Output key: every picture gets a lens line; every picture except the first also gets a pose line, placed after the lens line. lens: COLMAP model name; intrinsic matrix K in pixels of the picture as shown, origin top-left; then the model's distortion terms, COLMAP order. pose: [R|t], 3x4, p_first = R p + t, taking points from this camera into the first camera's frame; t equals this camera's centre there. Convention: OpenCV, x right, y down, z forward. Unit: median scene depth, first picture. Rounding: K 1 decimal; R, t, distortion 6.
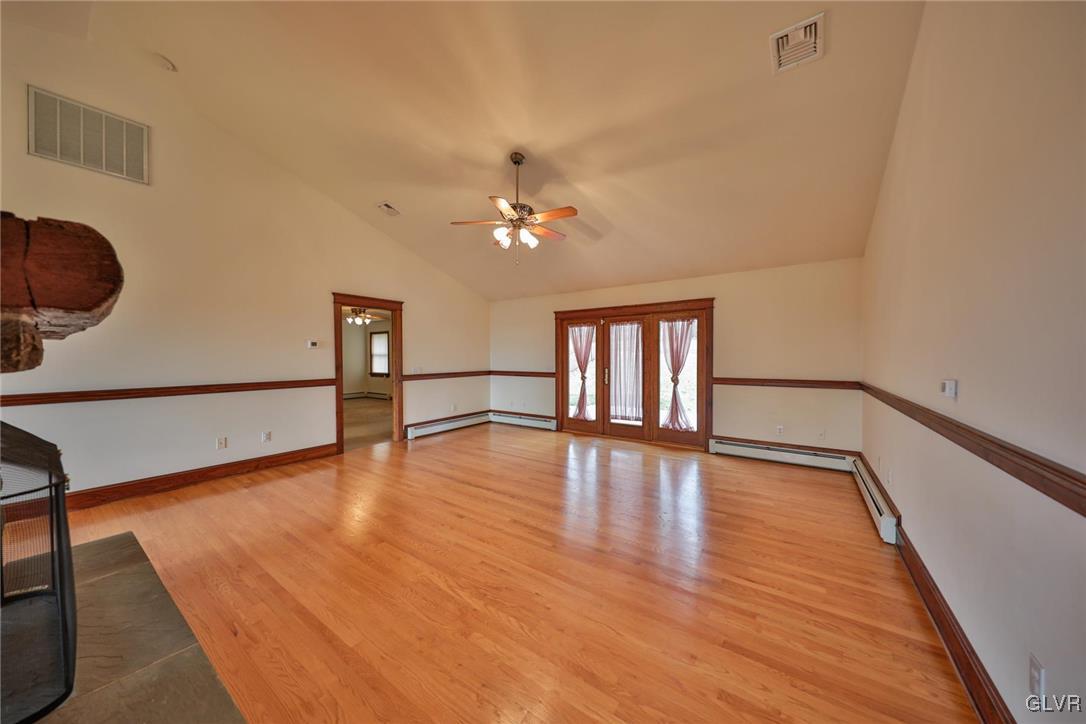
lens RADIAL K [[370.7, 0, 540.6], [0, 370.7, 356.8], [0, 0, 1]] dist [-0.002129, -0.000623]
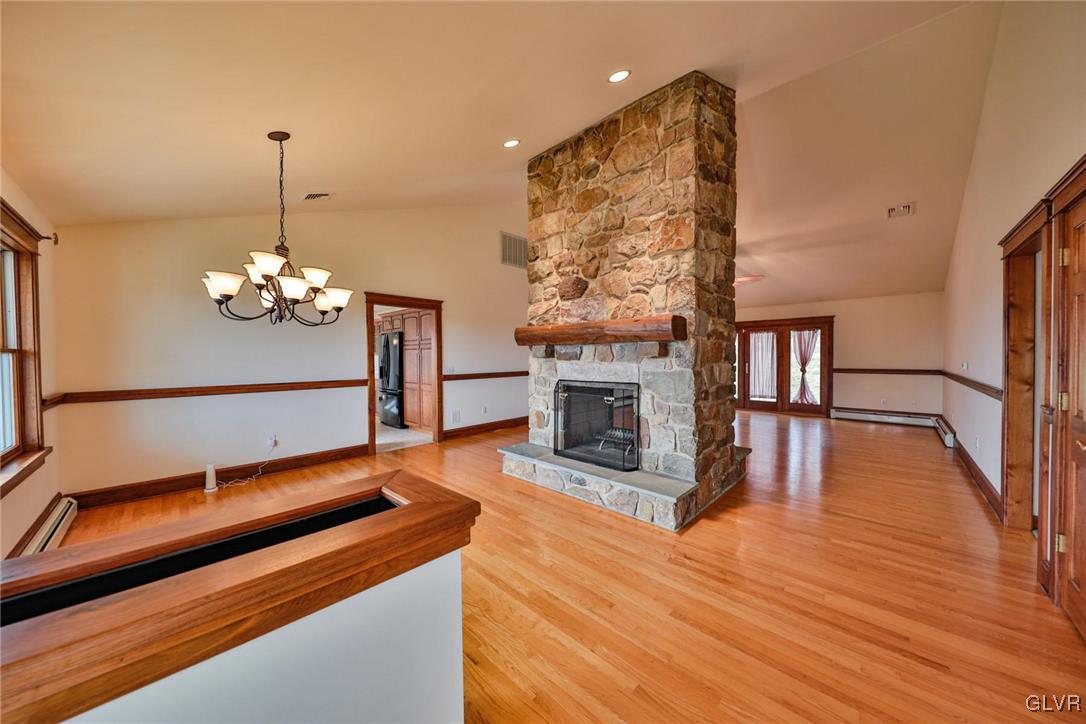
lens RADIAL K [[370.7, 0, 540.3], [0, 370.7, 358.6], [0, 0, 1]] dist [-0.002129, -0.000623]
pose [[0.988633, -0.002367, -0.150327, -0.468537], [0.003274, 0.999978, 0.005791, 0.003434], [0.150310, -0.006217, 0.988619, -0.645933]]
